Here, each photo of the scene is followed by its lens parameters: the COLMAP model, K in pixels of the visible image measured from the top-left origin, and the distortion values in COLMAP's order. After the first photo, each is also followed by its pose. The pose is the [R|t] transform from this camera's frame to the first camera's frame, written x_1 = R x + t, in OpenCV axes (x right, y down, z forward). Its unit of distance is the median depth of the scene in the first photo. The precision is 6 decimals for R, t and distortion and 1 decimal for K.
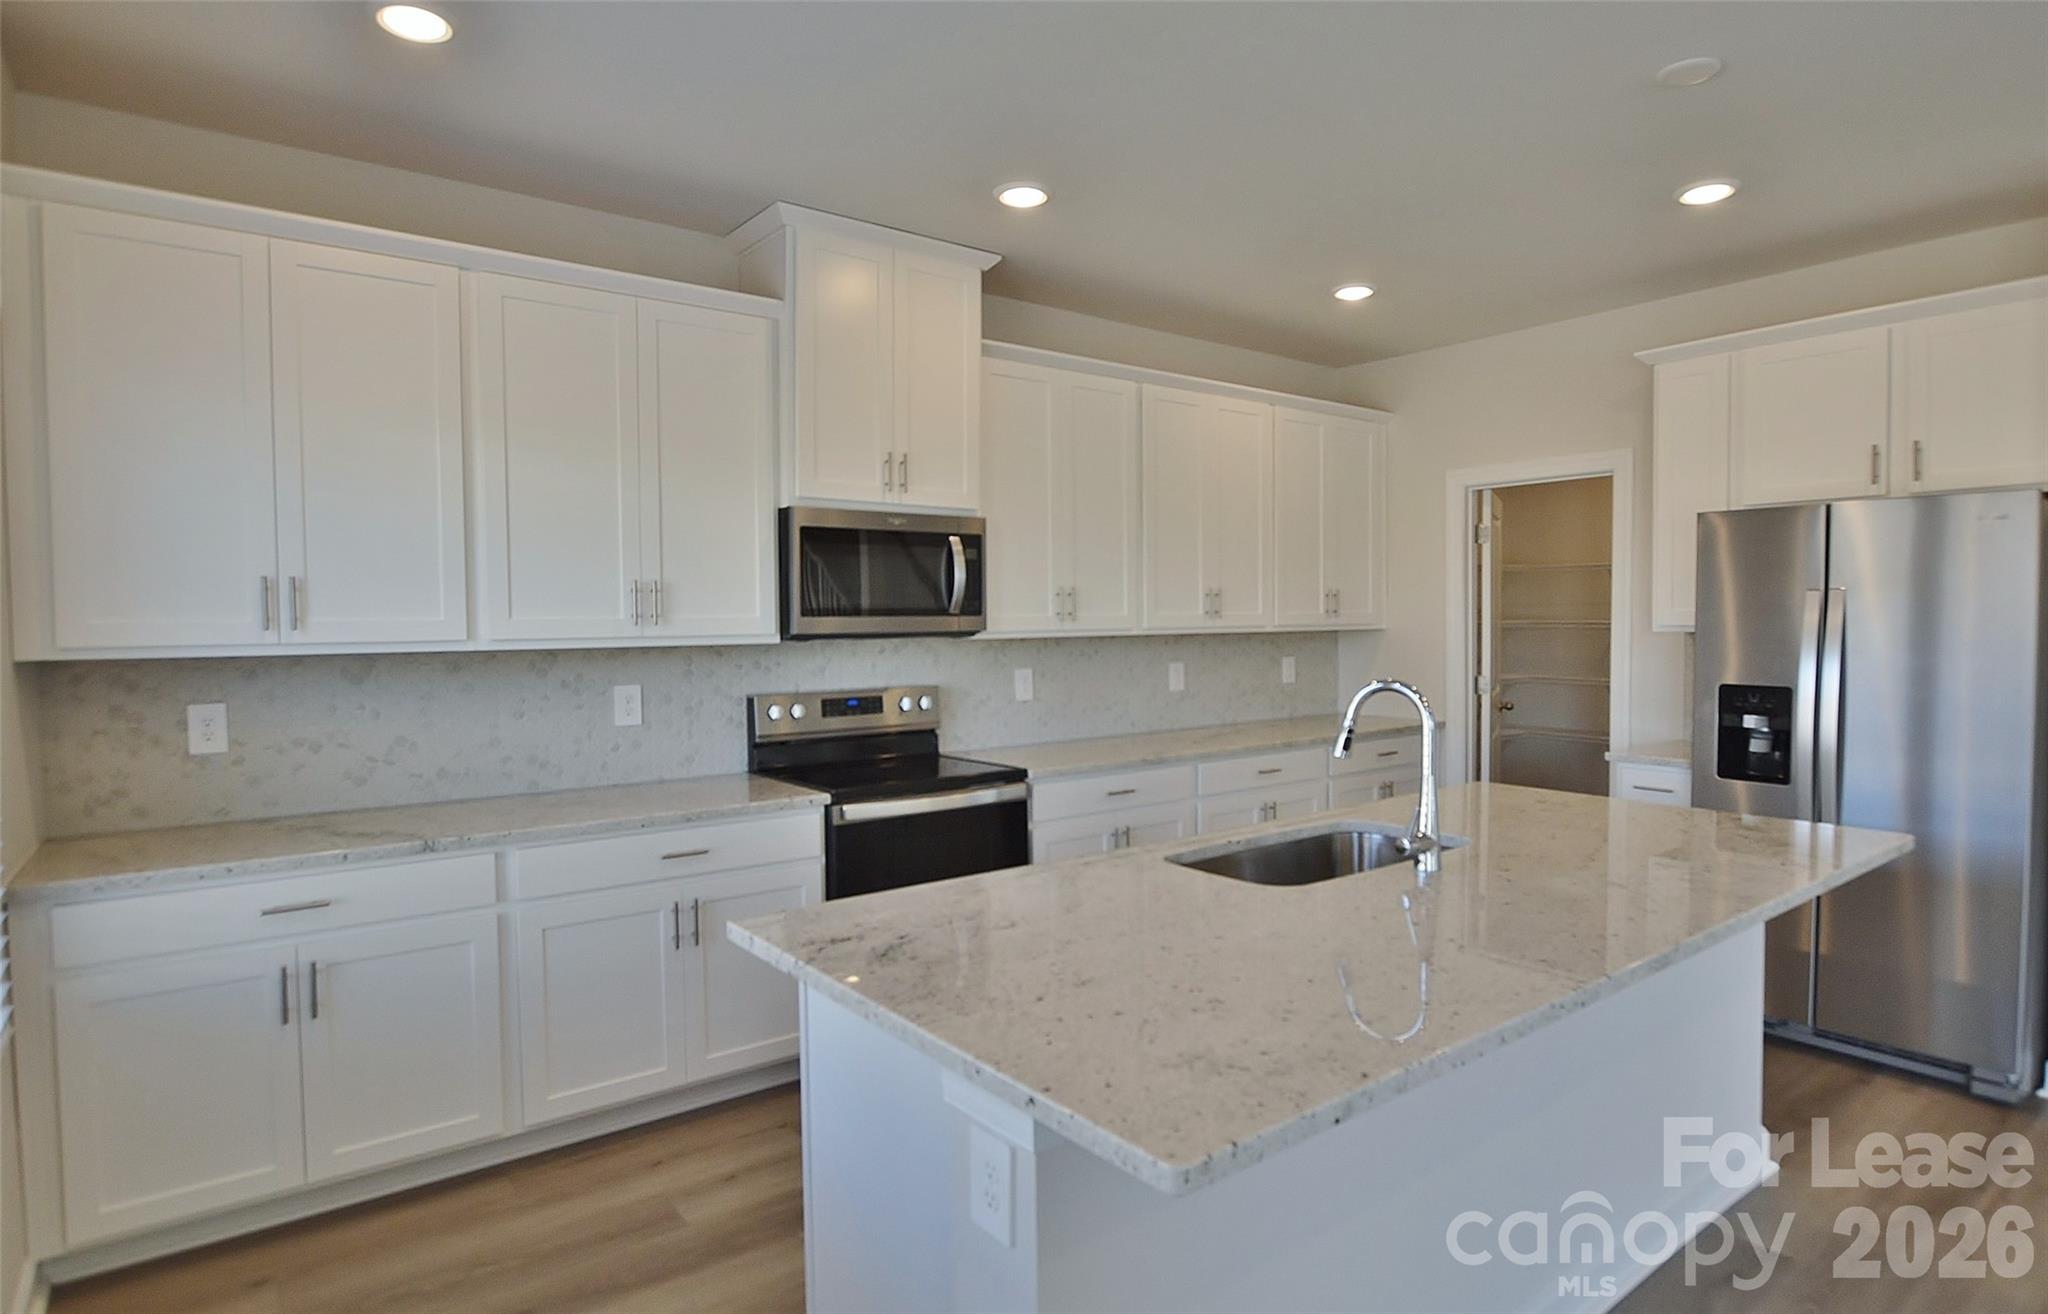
lens RADIAL K [[1092.8, 0, 1037.8], [0, 1092.8, 655.6], [0, 0, 1]] dist [-0.020082, 0.001428]
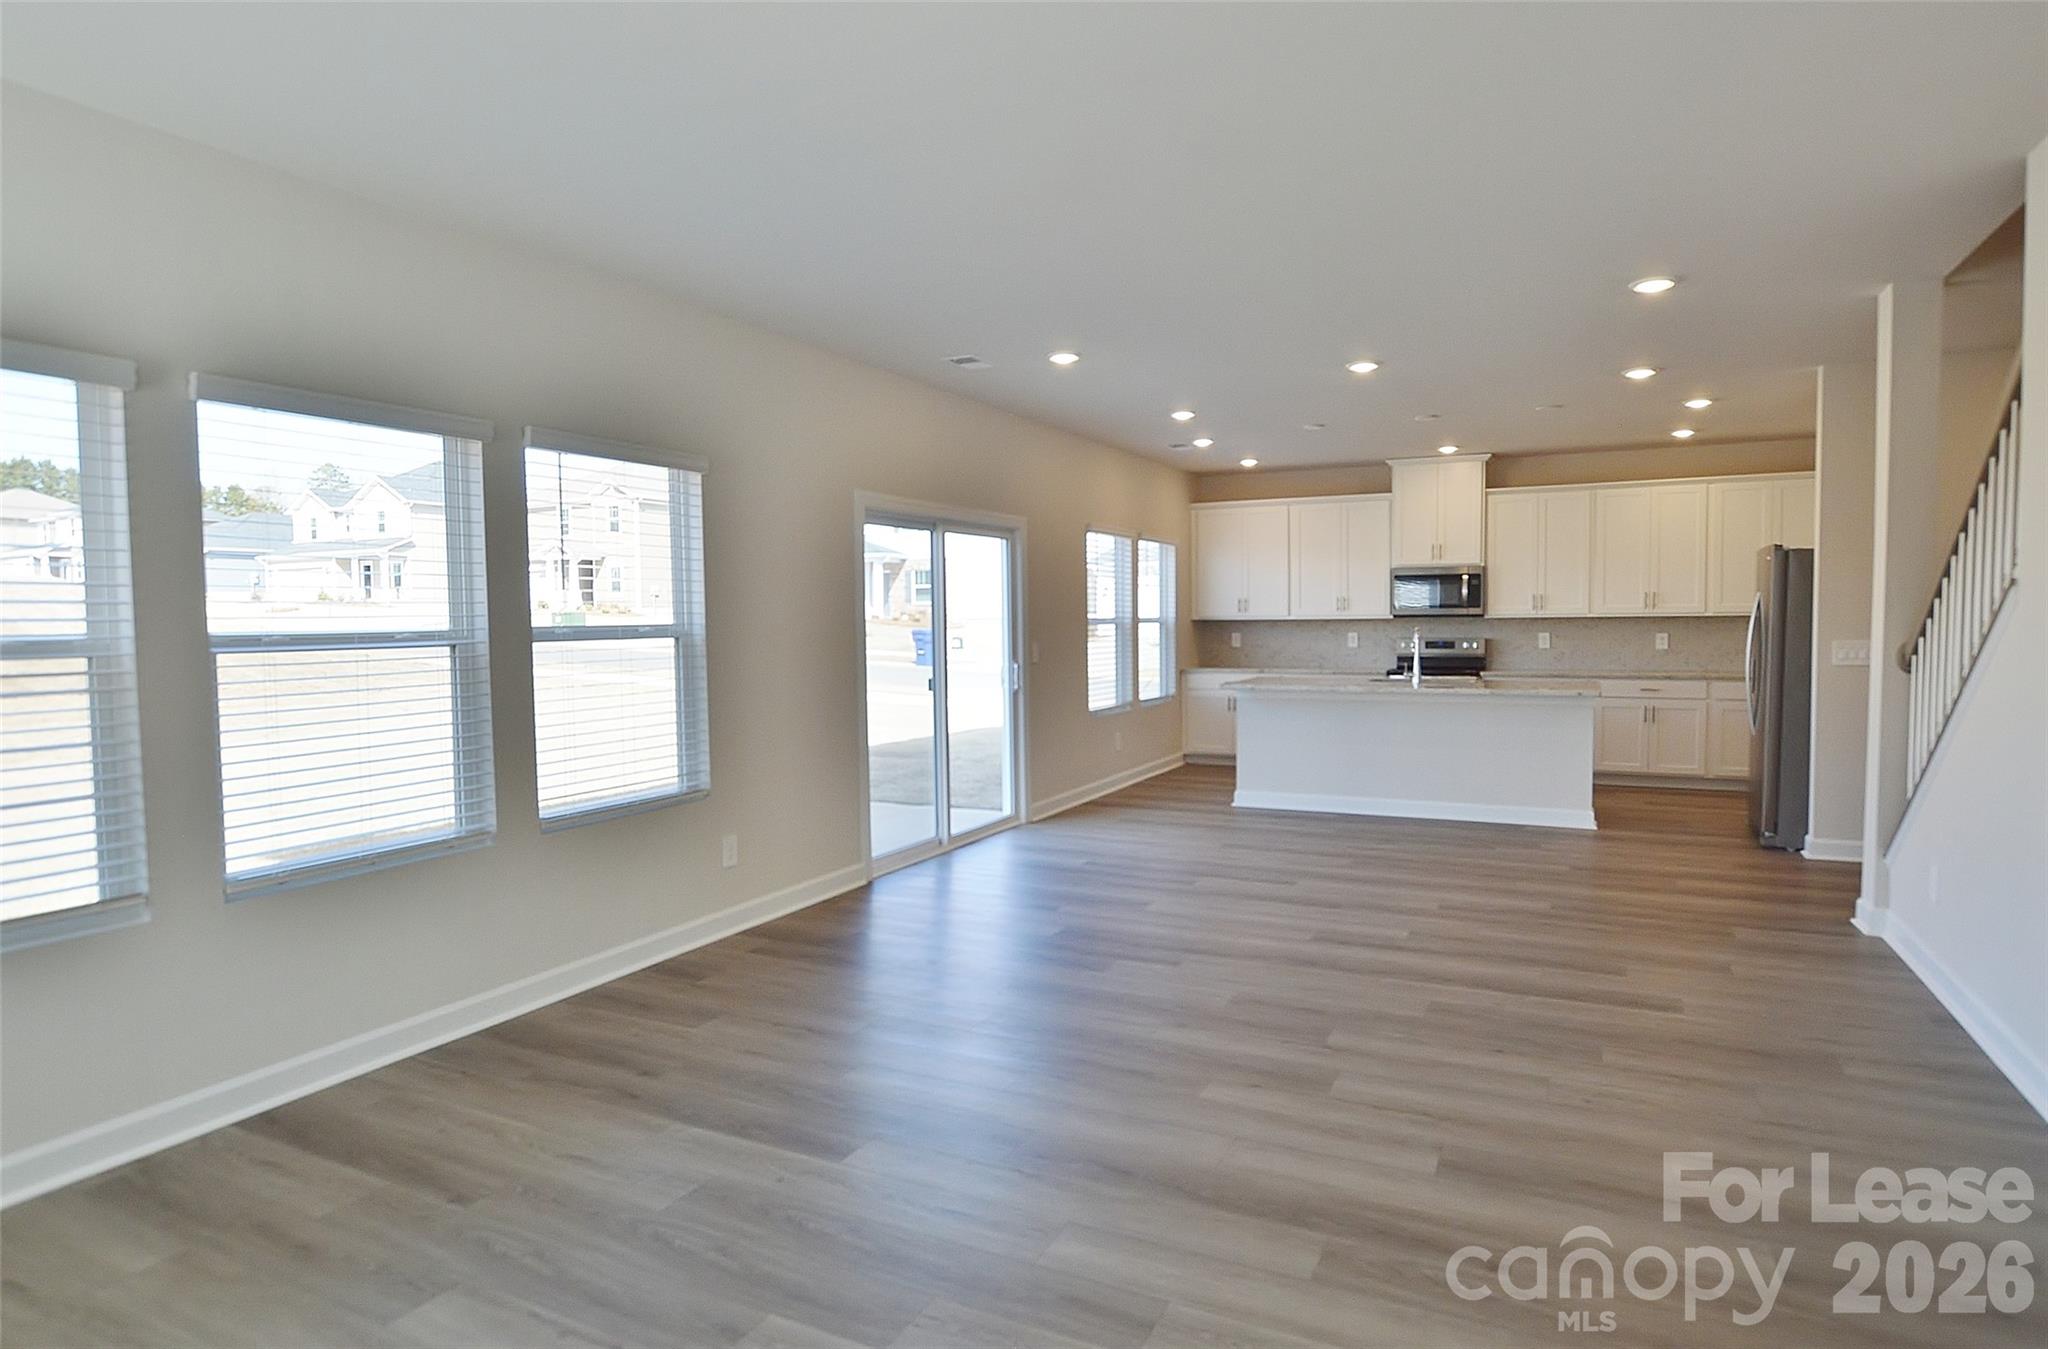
lens RADIAL K [[1110.4, 0, 1039.6], [0, 1110.4, 671.6], [0, 0, 1]] dist [-0.021865, 0.001497]
pose [[0.438000, 0.050891, -0.897533, 1.824303], [-0.024275, 0.998702, 0.044781, 0.019037], [0.898647, 0.002174, 0.438667, -0.977204]]
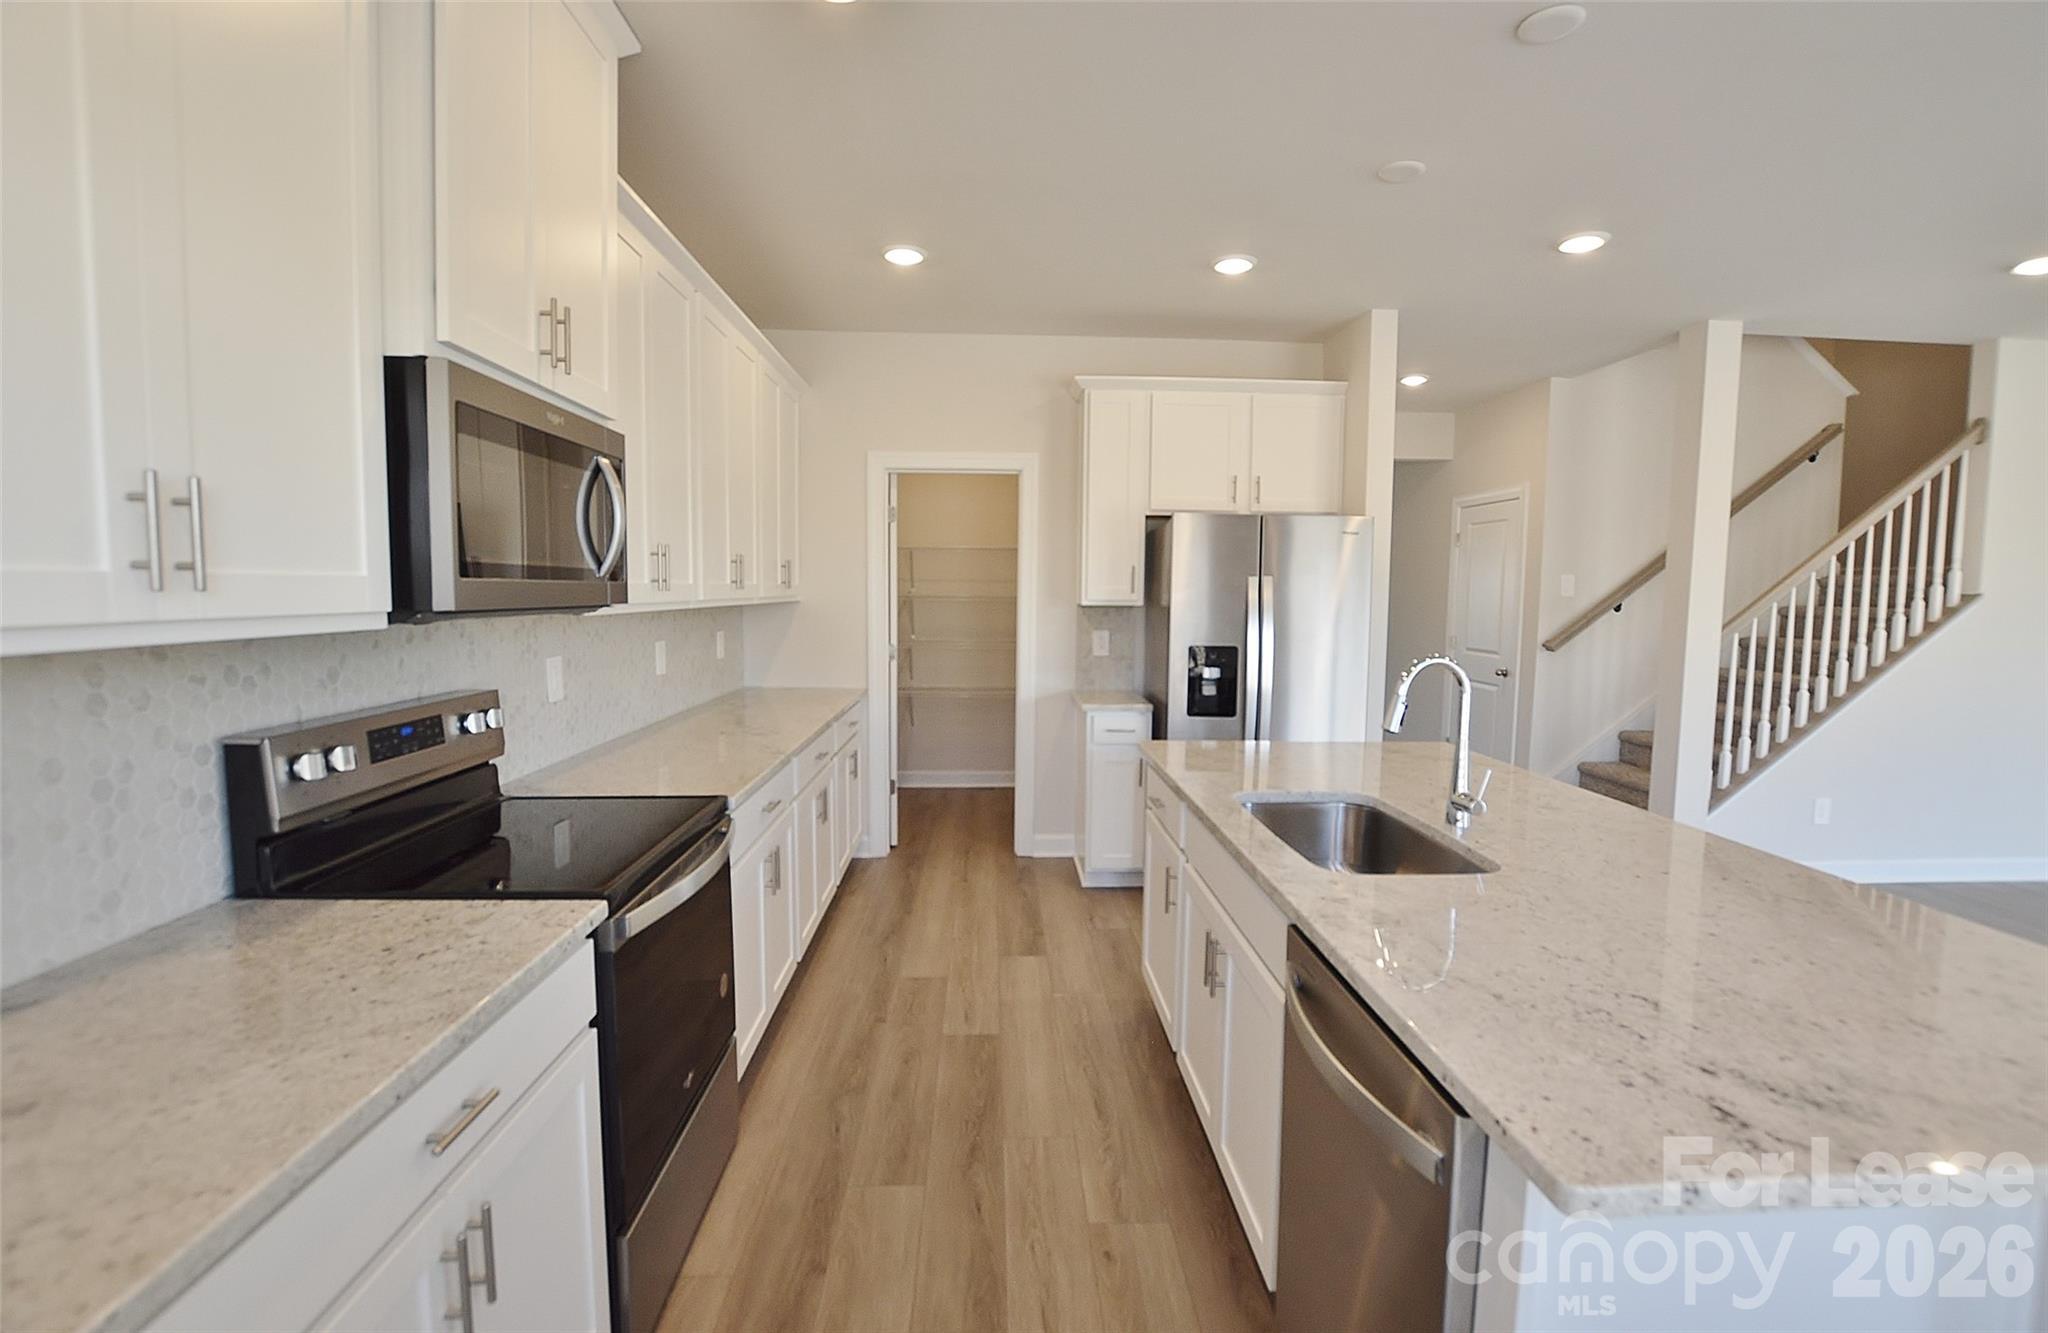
lens RADIAL K [[927.1, 0, 1031.2], [0, 927.1, 674.0], [0, 0, 1]] dist [-0.035213, 0.000337]
pose [[0.576060, -0.059954, 0.815206, -0.400577], [0.013189, 0.997858, 0.064067, -0.013520], [-0.817301, -0.026155, 0.575617, 0.511488]]
